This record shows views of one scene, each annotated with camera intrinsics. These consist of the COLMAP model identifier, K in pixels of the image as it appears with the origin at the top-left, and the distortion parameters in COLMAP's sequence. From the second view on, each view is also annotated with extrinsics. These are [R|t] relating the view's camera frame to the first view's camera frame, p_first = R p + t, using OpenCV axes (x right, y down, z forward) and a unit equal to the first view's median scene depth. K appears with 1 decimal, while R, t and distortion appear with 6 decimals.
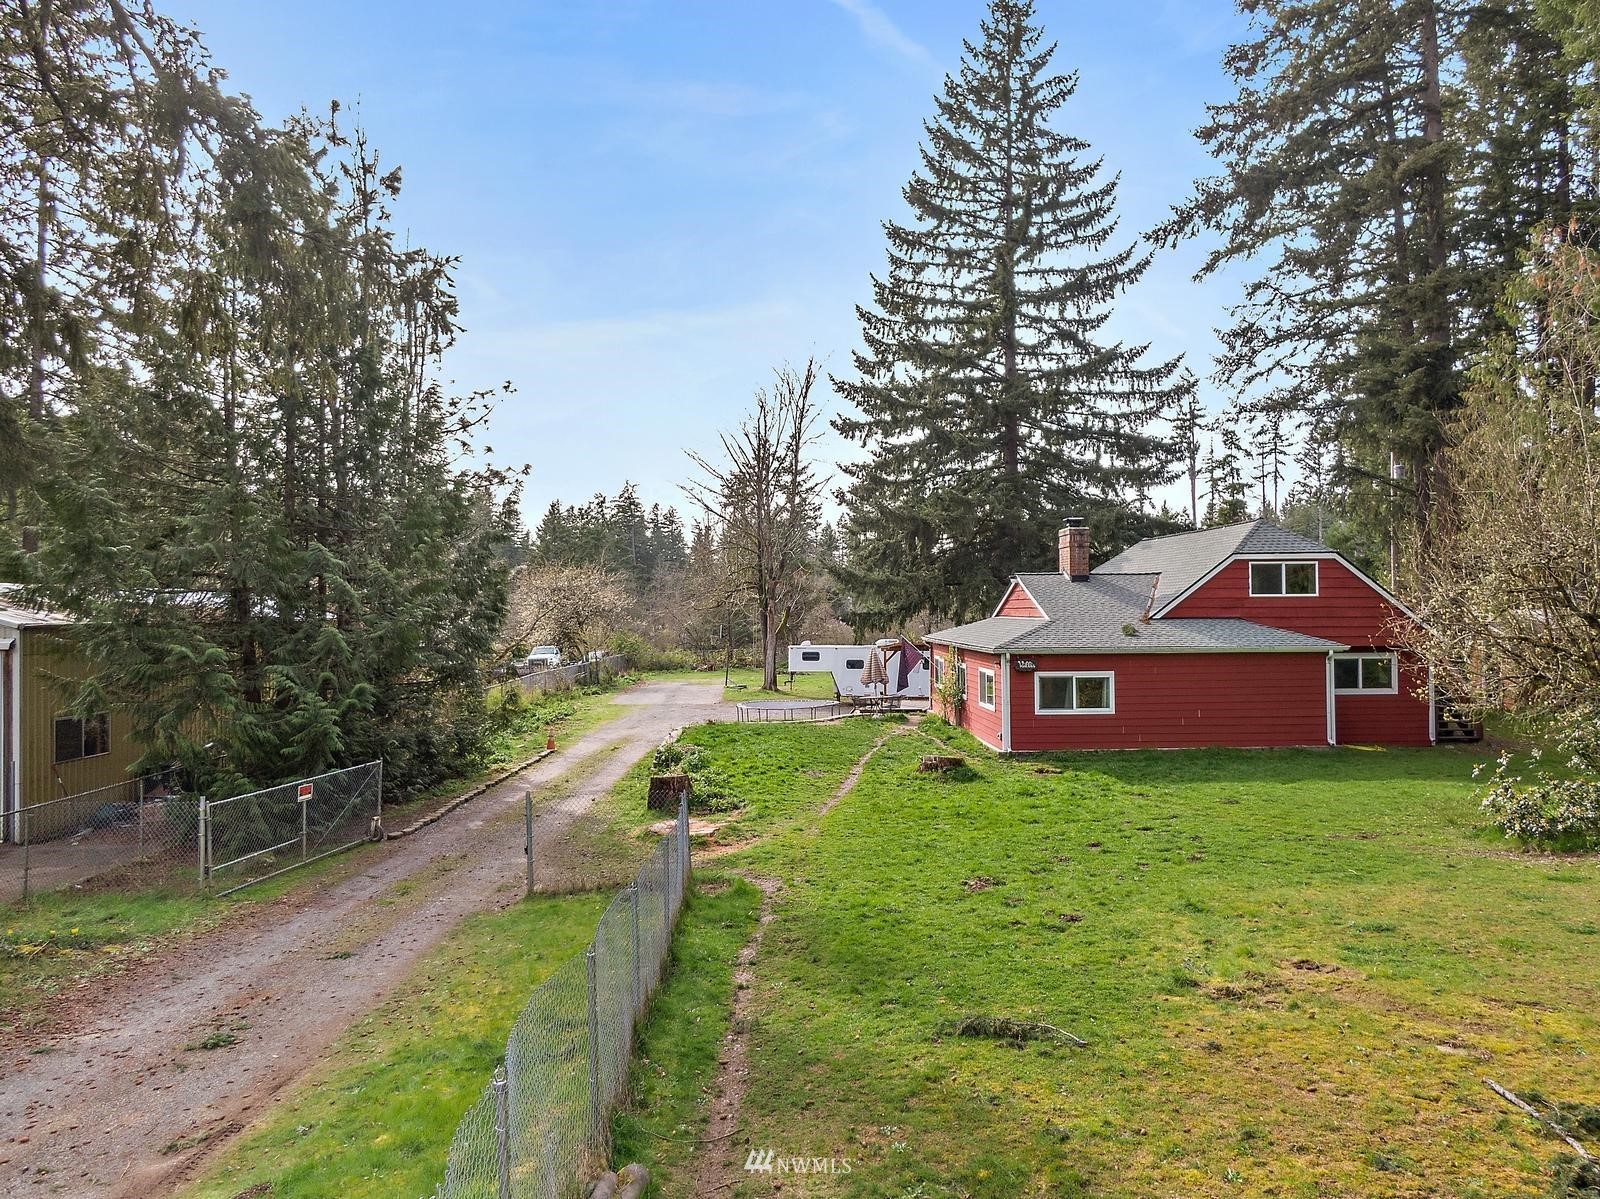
lens RADIAL K [[1230.5, 0, 800.4], [0, 1230.5, 602.9], [0, 0, 1]] dist [0.025428, -0.038116]
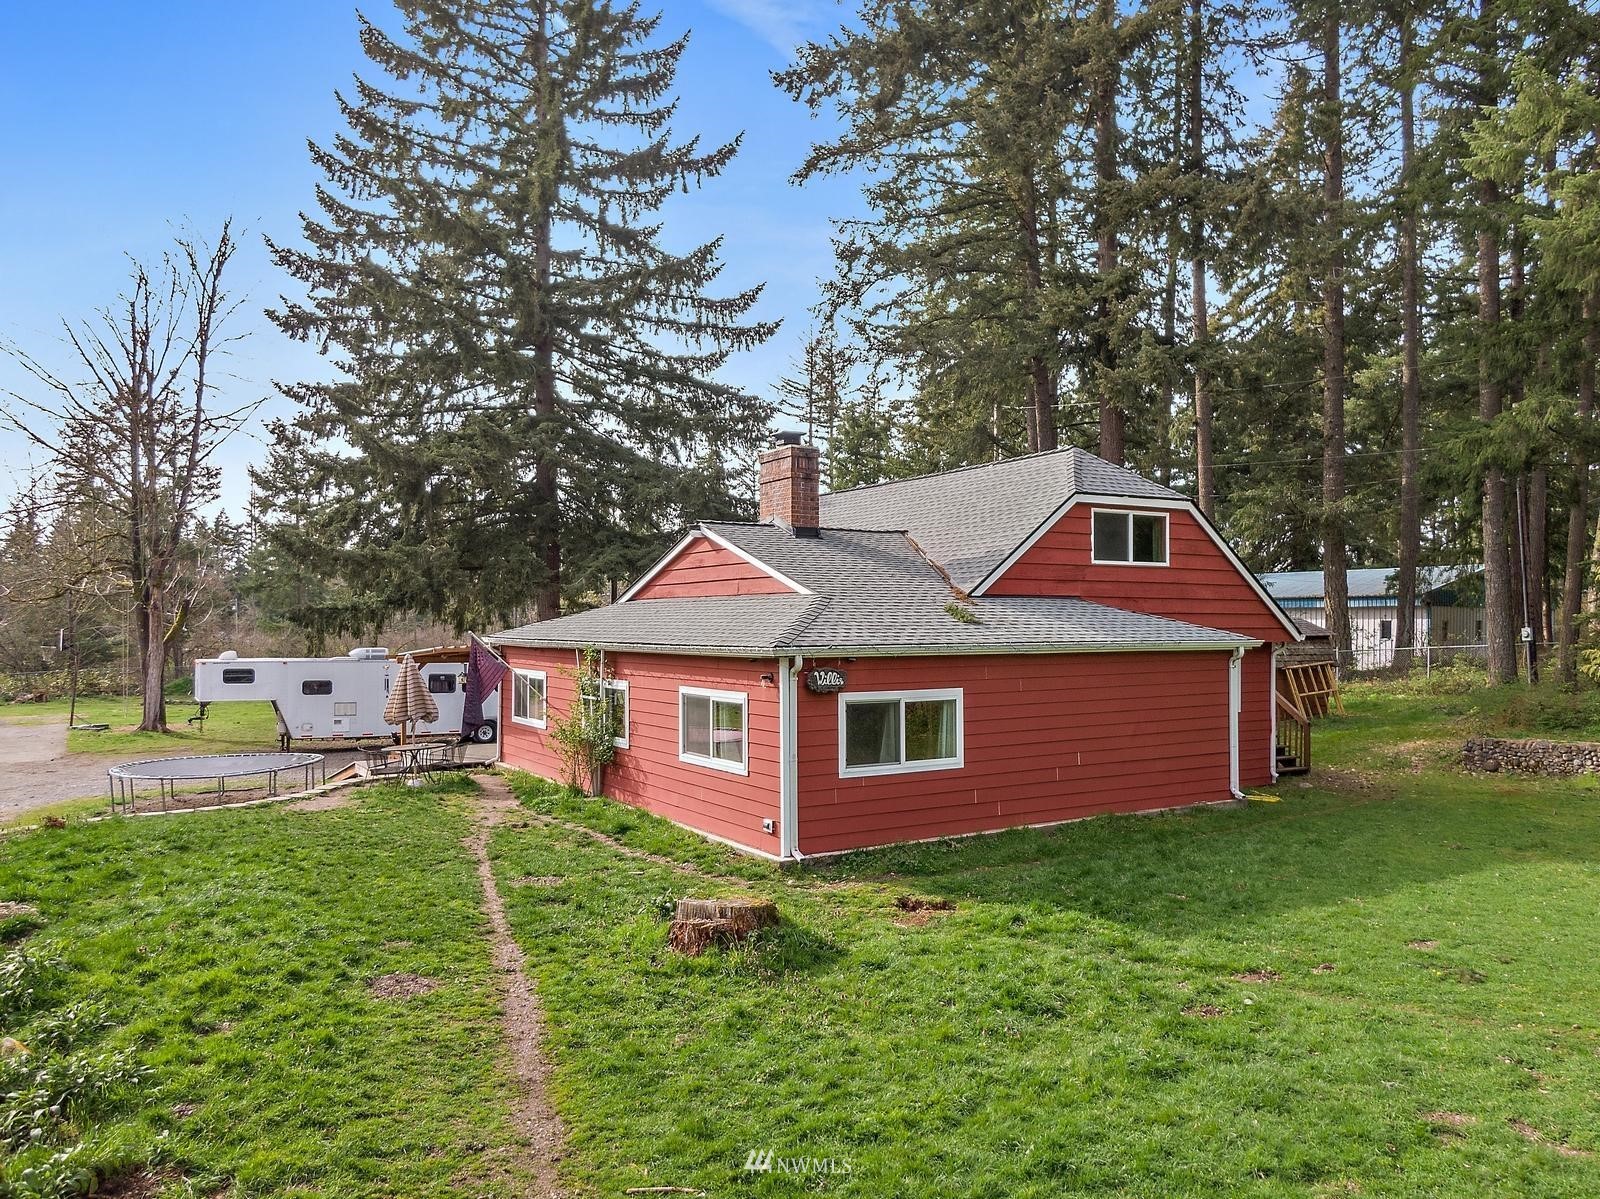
lens RADIAL K [[1230.5, 0, 857.9], [0, 1230.5, 629.6], [0, 0, 1]] dist [0.025428, -0.038116]
pose [[0.870115, 0.001990, 0.492844, -0.024479], [-0.005521, 0.999968, 0.005710, 0.013991], [-0.492817, -0.007689, 0.870099, 0.287832]]
